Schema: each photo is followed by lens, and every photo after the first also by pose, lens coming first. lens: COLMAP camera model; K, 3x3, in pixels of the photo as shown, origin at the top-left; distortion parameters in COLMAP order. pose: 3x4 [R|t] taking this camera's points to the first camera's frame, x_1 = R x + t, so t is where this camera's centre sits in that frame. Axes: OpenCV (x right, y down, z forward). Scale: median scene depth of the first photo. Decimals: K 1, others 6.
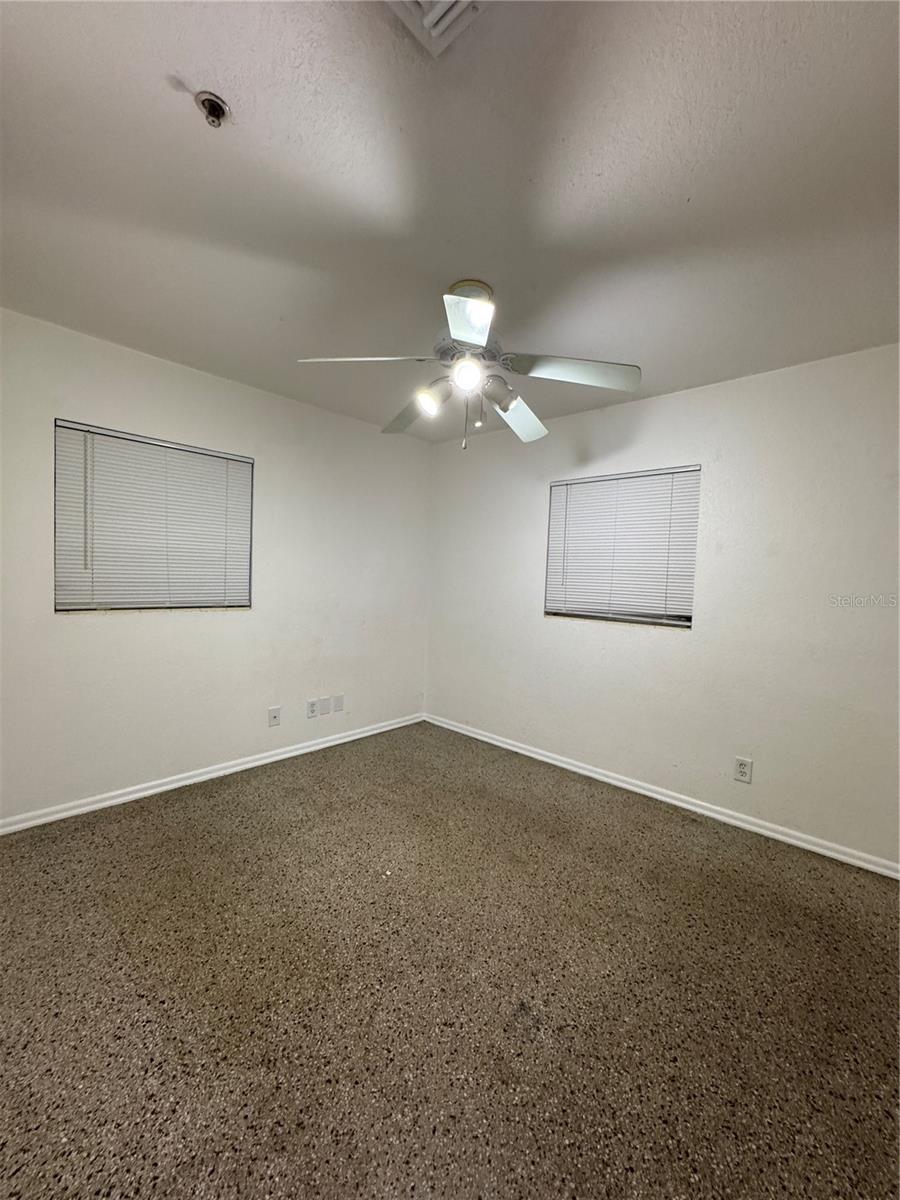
lens RADIAL K [[481.5, 0, 449.2], [0, 481.5, 595.0], [0, 0, 1]] dist [-0.000806, 0.000072]
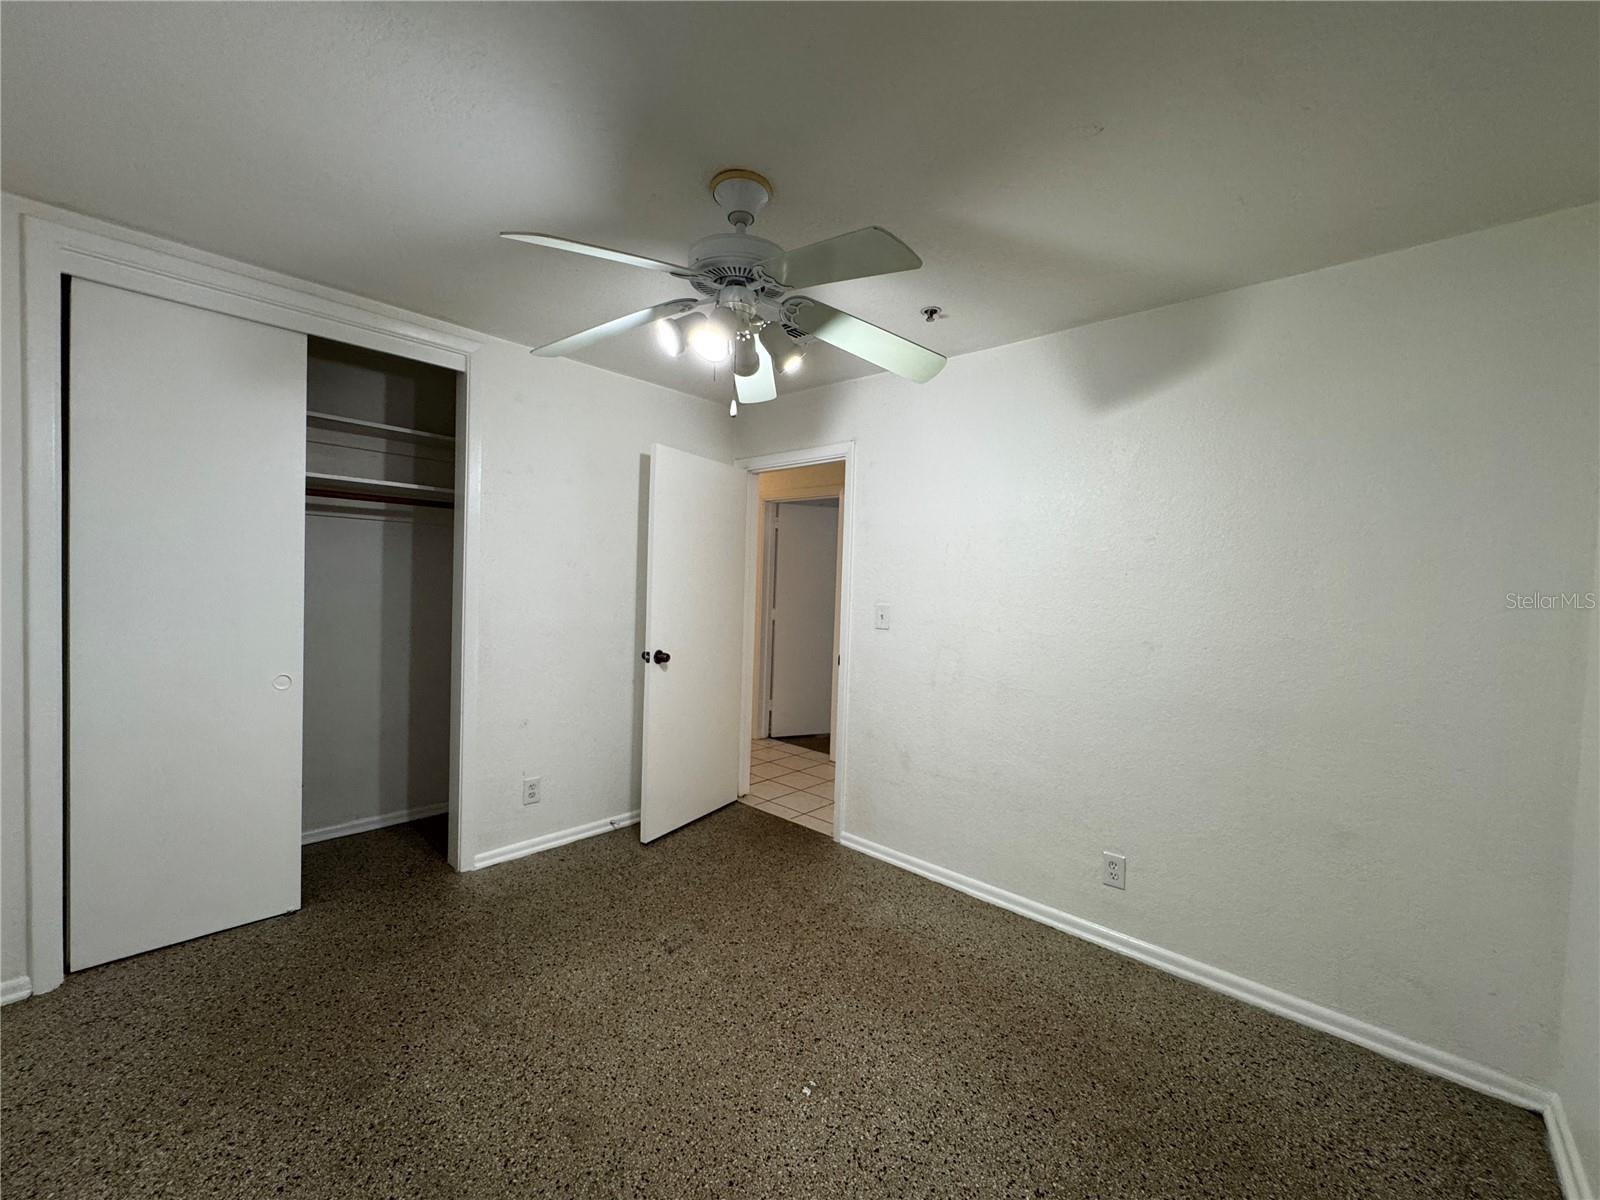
lens RADIAL K [[641.9, 0, 802.5], [0, 641.9, 600.4], [0, 0, 1]] dist [-0.000806, 0.000072]
pose [[-0.997252, -0.072994, -0.012664, -0.076063], [-0.073694, 0.994922, 0.068547, -0.126817], [0.007597, 0.069291, -0.997568, 2.109181]]
